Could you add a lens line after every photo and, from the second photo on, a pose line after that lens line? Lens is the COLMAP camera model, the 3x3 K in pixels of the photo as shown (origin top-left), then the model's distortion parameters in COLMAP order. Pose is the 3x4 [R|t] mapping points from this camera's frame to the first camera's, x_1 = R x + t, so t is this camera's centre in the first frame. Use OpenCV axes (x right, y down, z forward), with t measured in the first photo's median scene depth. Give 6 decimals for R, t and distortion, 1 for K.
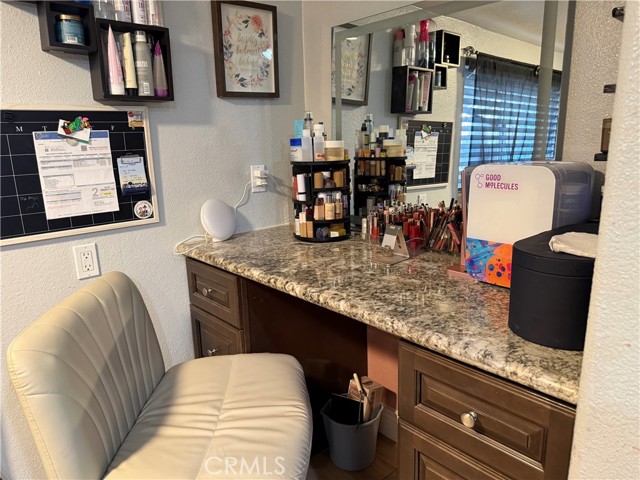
lens RADIAL K [[451.8, 0, 321.6], [0, 451.8, 242.8], [0, 0, 1]] dist [0.127462, -0.167997]
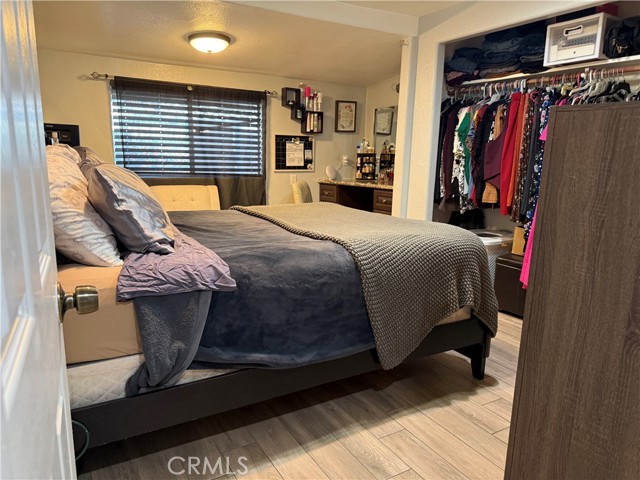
lens RADIAL K [[451.8, 0, 321.6], [0, 451.8, 242.8], [0, 0, 1]] dist [0.127462, -0.167997]
pose [[0.981791, 0.075988, -0.174105, 0.285933], [-0.082084, 0.996230, -0.028070, 0.538244], [0.171316, 0.041850, 0.984327, -2.074970]]
